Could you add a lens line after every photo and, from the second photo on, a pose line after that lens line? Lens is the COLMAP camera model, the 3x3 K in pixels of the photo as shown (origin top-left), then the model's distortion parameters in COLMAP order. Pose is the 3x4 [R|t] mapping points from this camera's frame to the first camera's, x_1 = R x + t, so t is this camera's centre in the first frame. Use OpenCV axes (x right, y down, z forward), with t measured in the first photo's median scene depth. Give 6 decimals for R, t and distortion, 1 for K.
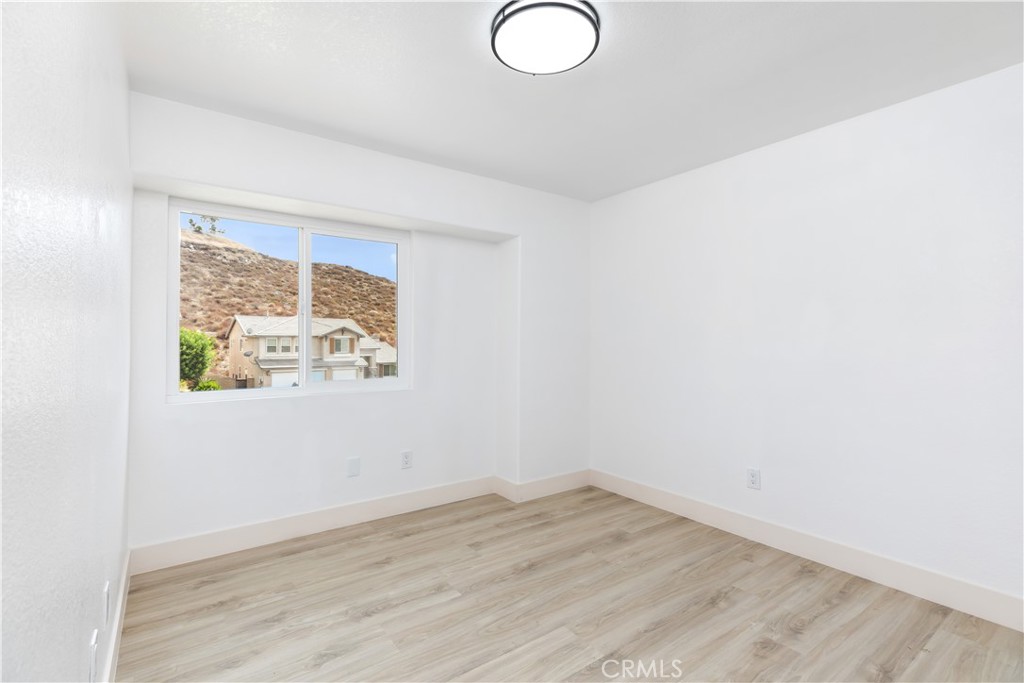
lens RADIAL K [[469.5, 0, 508.2], [0, 469.5, 346.1], [0, 0, 1]] dist [0.006016, -0.000066]
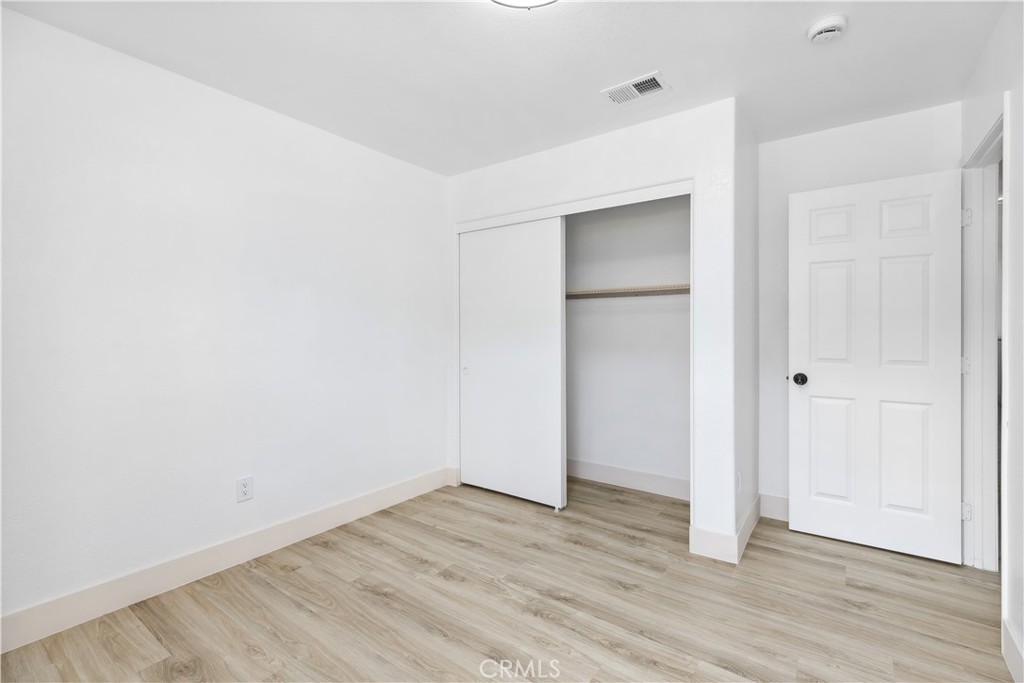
lens RADIAL K [[469.5, 0, 497.0], [0, 469.5, 326.9], [0, 0, 1]] dist [0.006016, -0.000066]
pose [[-0.293735, 0.007145, 0.955860, -0.216757], [0.005402, 0.999969, -0.005815, -0.007373], [-0.955871, 0.003456, -0.293765, 0.383459]]
